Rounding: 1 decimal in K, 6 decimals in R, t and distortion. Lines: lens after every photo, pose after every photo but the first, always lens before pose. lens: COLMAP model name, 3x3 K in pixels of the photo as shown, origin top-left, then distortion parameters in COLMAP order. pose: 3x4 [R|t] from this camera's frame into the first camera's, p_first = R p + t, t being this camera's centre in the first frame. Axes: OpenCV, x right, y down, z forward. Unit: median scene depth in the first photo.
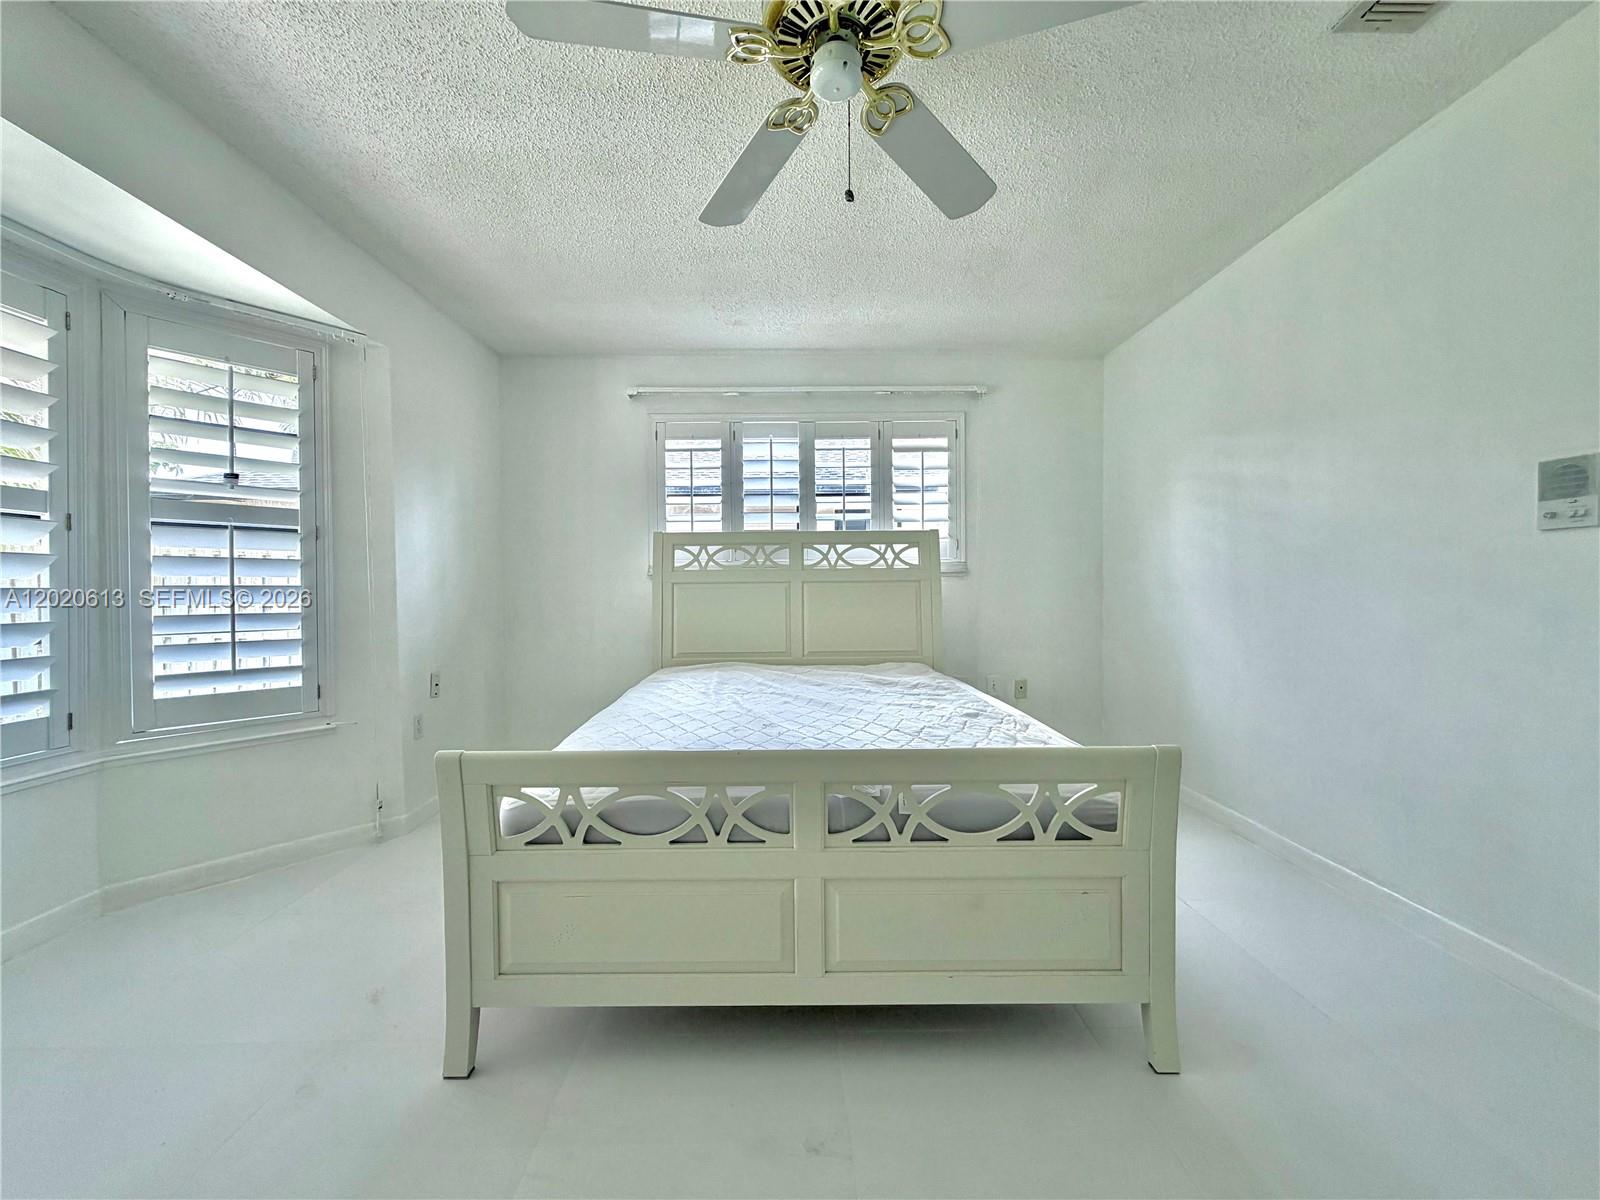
lens RADIAL K [[636.3, 0, 799.1], [0, 636.3, 601.1], [0, 0, 1]] dist [0.001106, 0.000402]
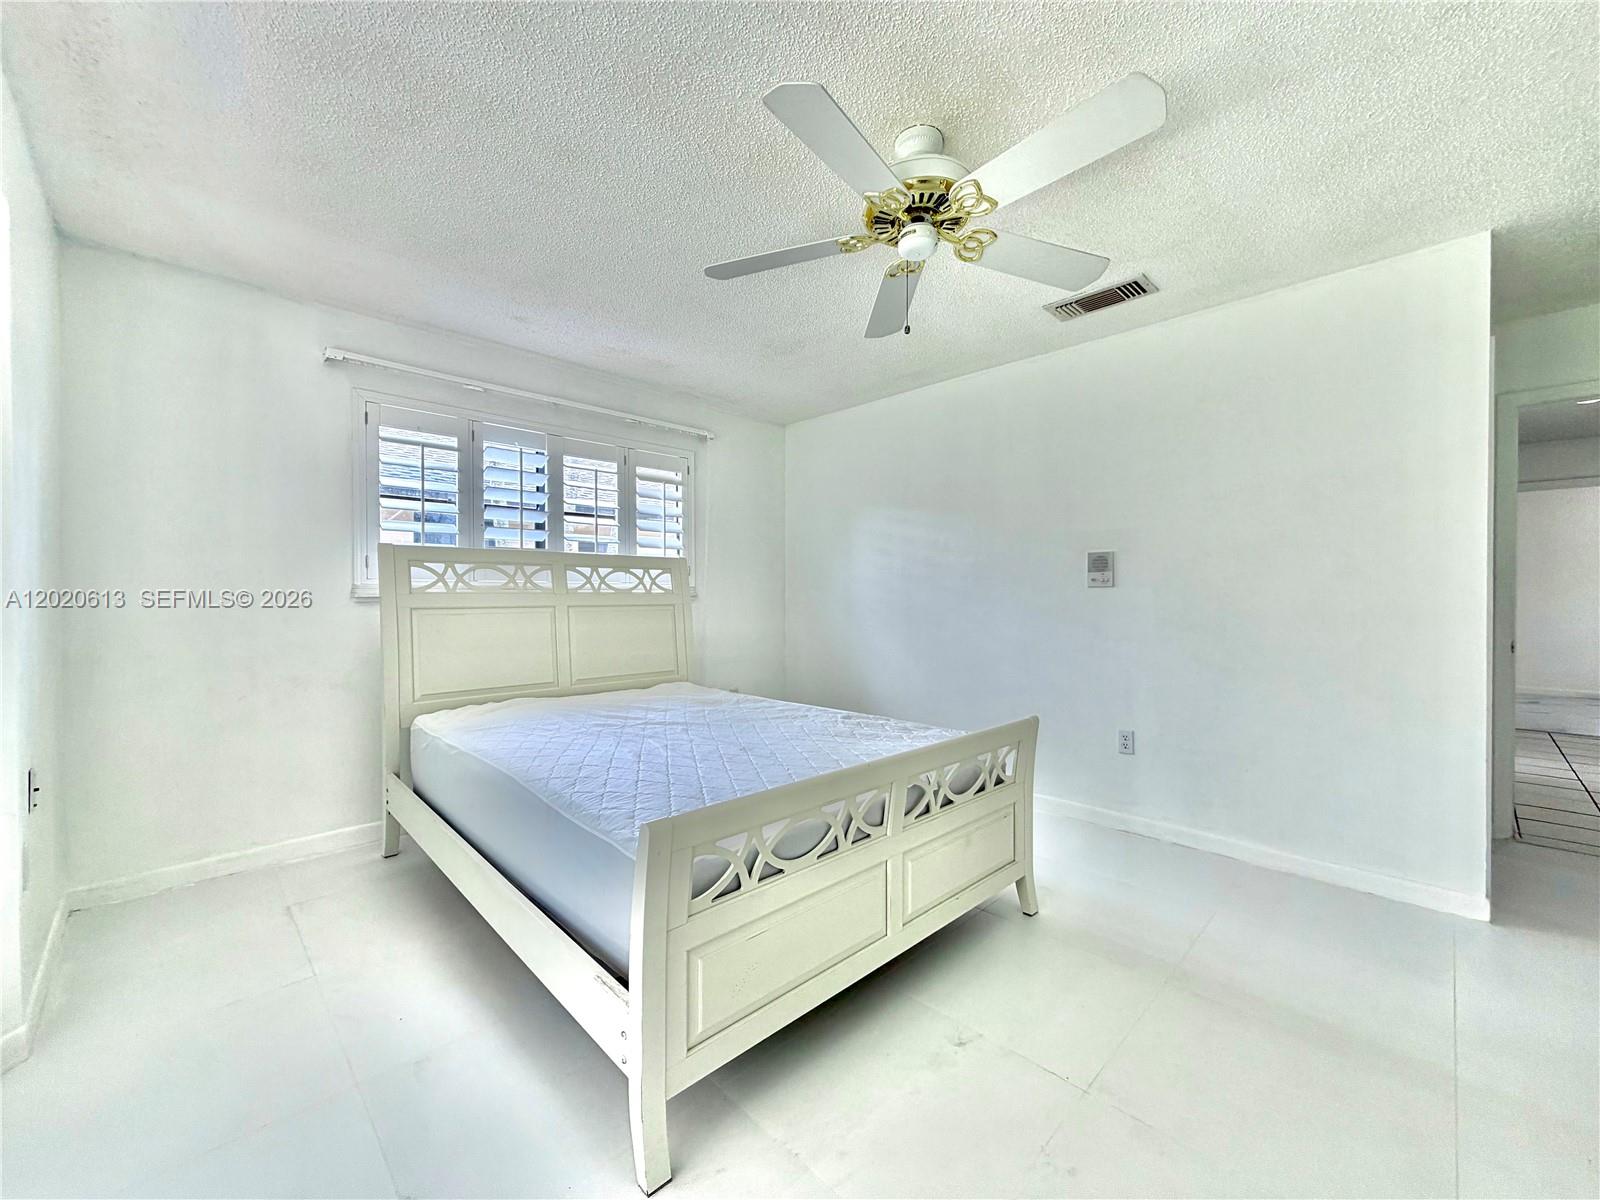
lens RADIAL K [[636.3, 0, 797.7], [0, 636.3, 599.1], [0, 0, 1]] dist [0.001106, 0.000402]
pose [[0.724636, 0.003257, 0.689125, -0.394462], [0.009833, 0.999838, -0.015066, -0.023145], [-0.689062, 0.017693, 0.724486, 0.081435]]
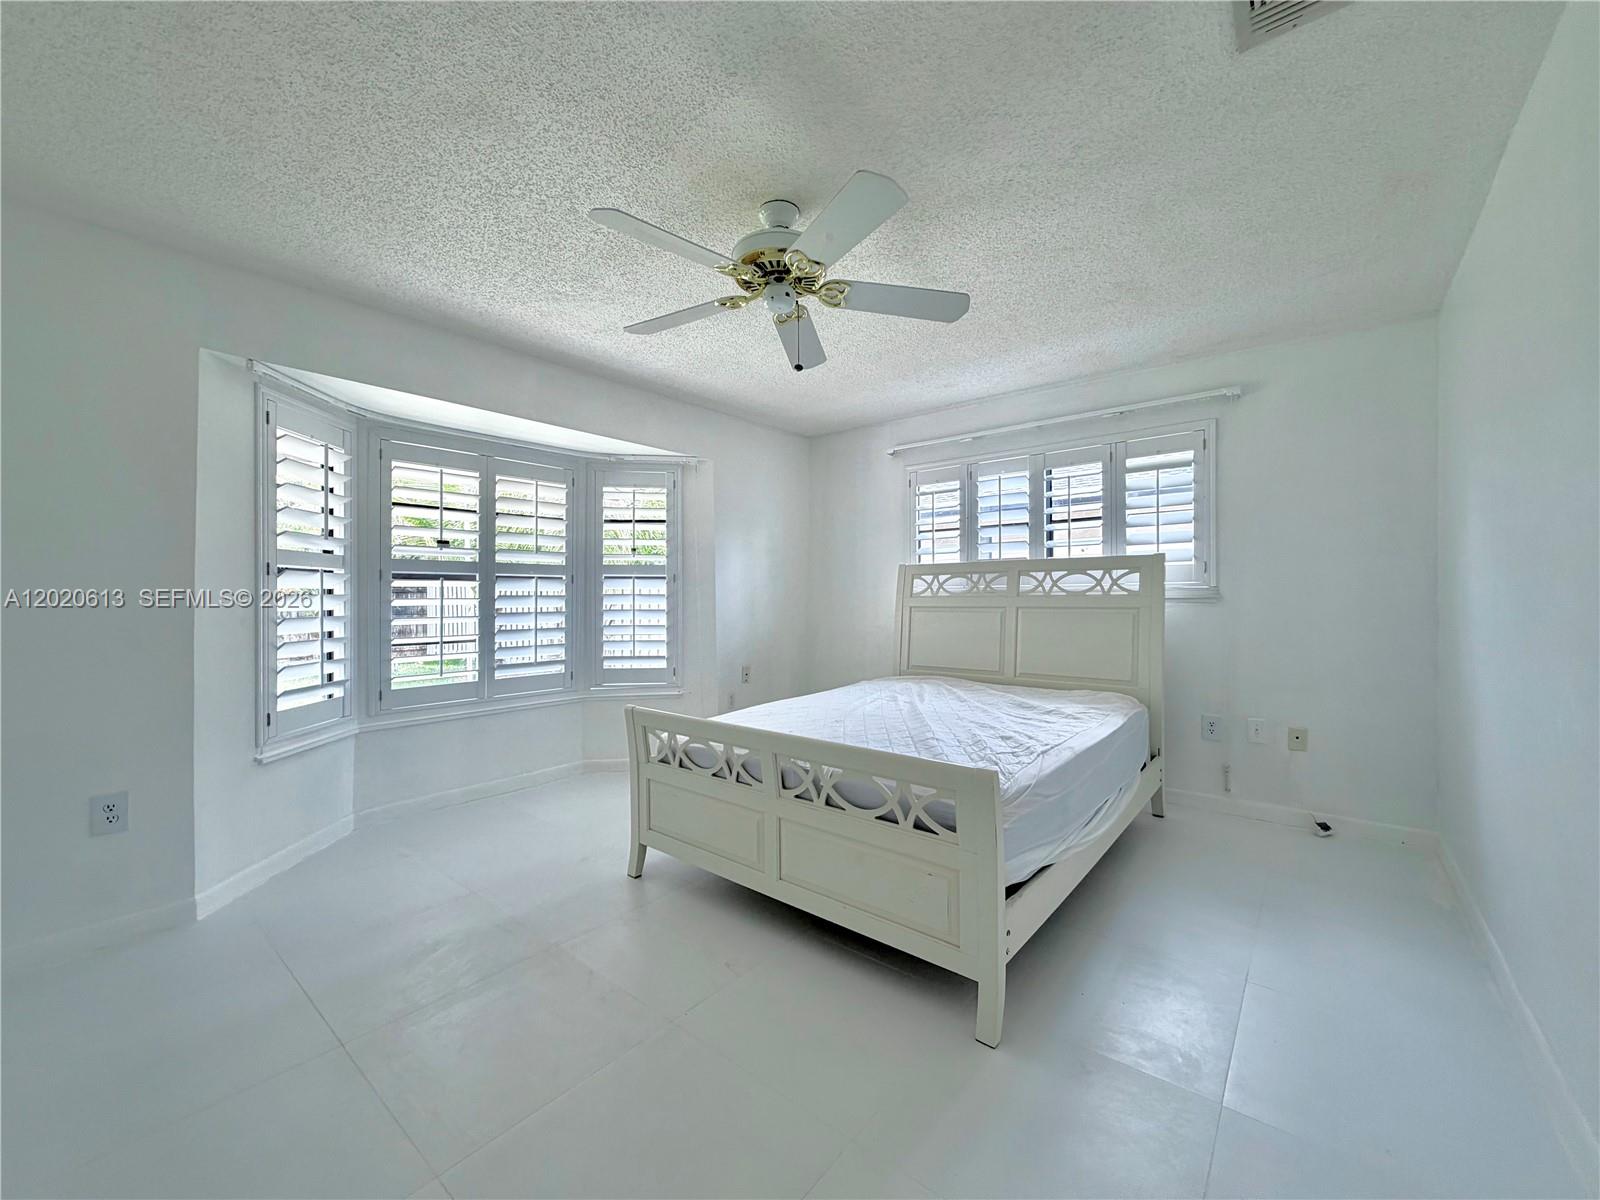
lens RADIAL K [[636.3, 0, 798.8], [0, 636.3, 596.9], [0, 0, 1]] dist [0.001106, 0.000402]
pose [[0.763854, 0.004080, -0.645376, 0.412927], [-0.015749, 0.999800, -0.012319, -0.028591], [0.645197, 0.019574, 0.763766, -0.055263]]
